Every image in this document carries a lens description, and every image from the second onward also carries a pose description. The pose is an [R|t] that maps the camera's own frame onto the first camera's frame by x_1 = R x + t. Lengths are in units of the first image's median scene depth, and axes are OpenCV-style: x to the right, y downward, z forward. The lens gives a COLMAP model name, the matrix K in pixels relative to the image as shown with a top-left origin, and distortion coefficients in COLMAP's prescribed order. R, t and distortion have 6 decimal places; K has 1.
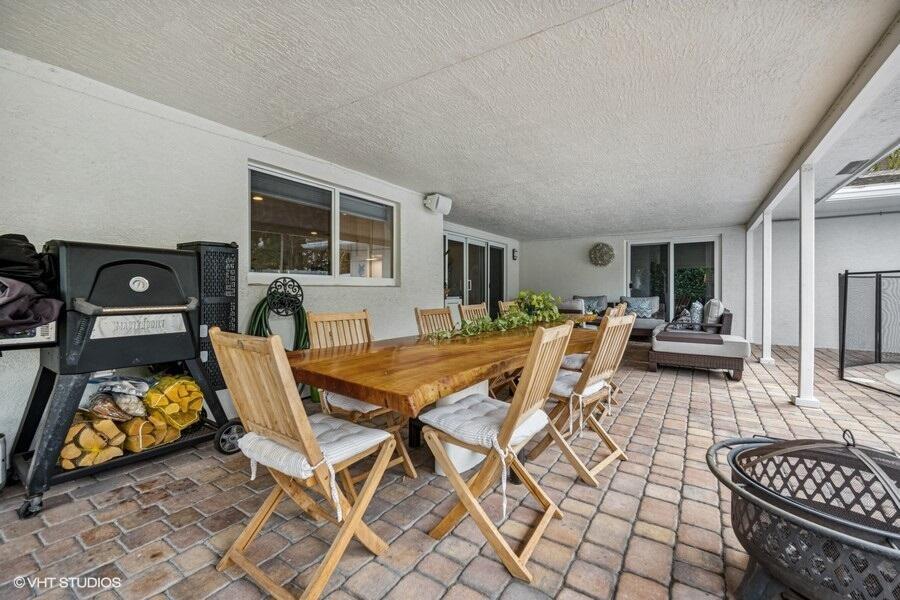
lens RADIAL K [[374.7, 0, 442.3], [0, 374.7, 295.2], [0, 0, 1]] dist [-0.003302, -0.000335]
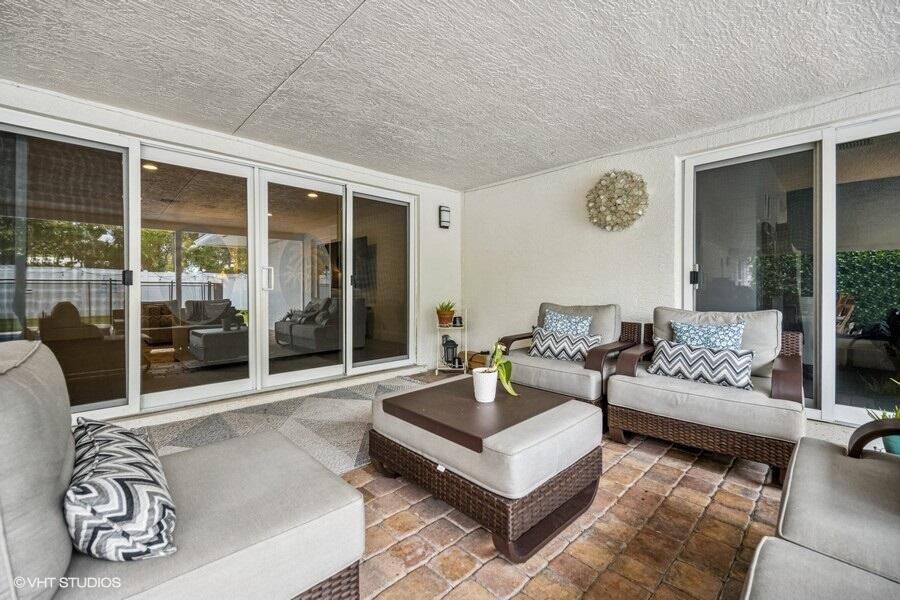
lens RADIAL K [[374.7, 0, 458.2], [0, 374.7, 295.1], [0, 0, 1]] dist [-0.003302, -0.000335]
pose [[0.979226, -0.003877, -0.202734, 0.345670], [0.005323, 0.999964, 0.006585, -0.011404], [0.202702, -0.007527, 0.979212, 0.585152]]
